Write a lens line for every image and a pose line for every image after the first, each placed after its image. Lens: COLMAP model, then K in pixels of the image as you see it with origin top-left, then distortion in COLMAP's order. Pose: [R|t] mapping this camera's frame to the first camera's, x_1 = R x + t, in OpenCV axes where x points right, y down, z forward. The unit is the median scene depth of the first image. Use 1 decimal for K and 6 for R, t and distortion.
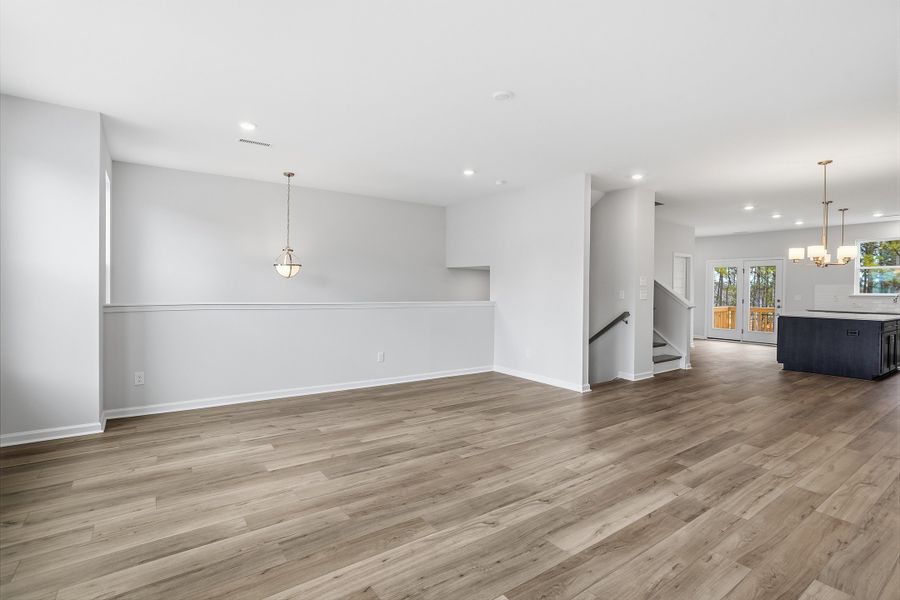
lens RADIAL K [[427.0, 0, 453.0], [0, 427.0, 299.3], [0, 0, 1]] dist [-0.017753, 0.004805]
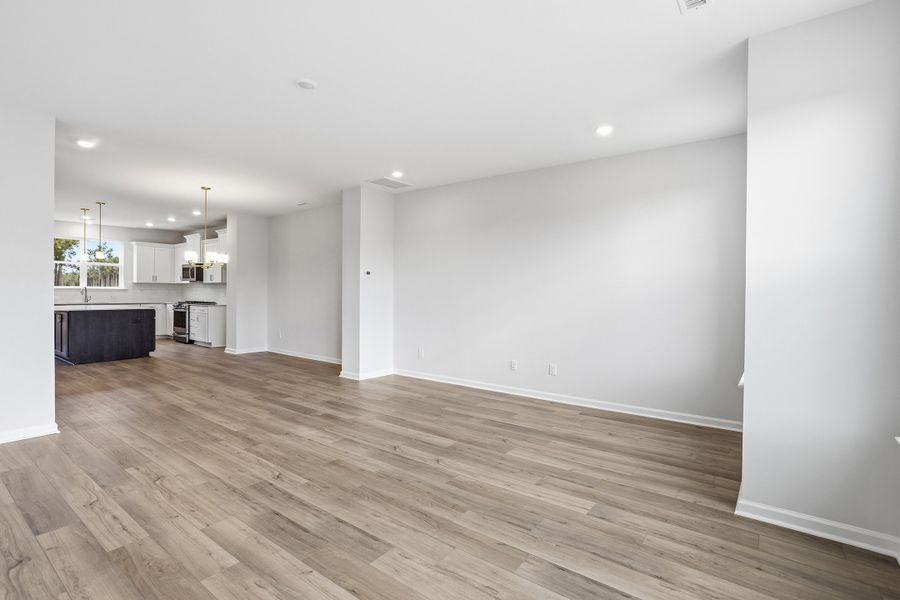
lens RADIAL K [[427.0, 0, 443.0], [0, 427.0, 298.9], [0, 0, 1]] dist [-0.017753, 0.004805]
pose [[-0.270715, -0.026756, 0.962288, -0.926209], [-0.000127, 0.999615, 0.027758, -0.031233], [-0.962660, 0.007392, -0.270614, 1.009841]]
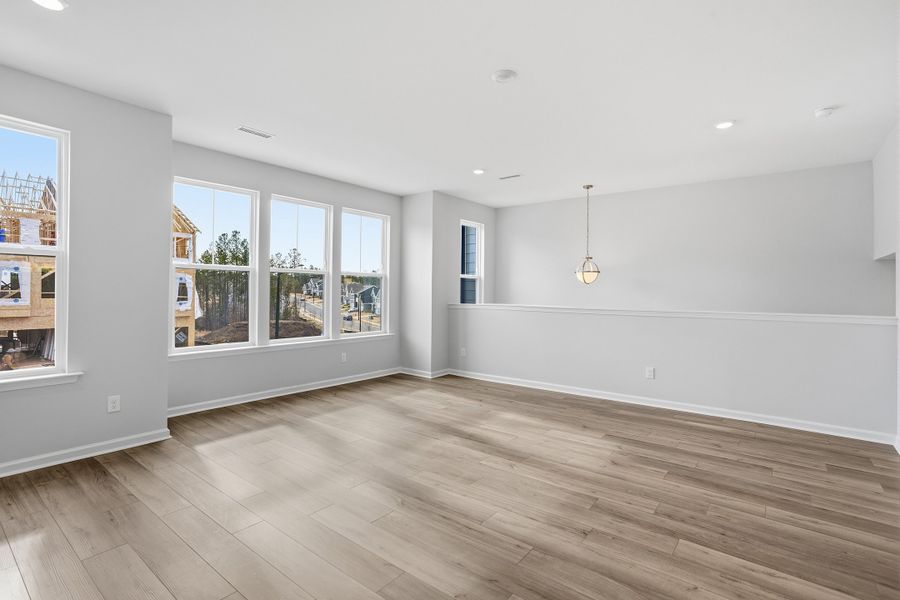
lens RADIAL K [[427.0, 0, 453.1], [0, 427.0, 291.9], [0, 0, 1]] dist [-0.017753, 0.004805]
pose [[0.270873, -0.016072, -0.962481, 1.012732], [-0.021368, 0.999514, -0.022704, -0.002284], [0.962378, 0.026716, 0.270398, 0.688638]]
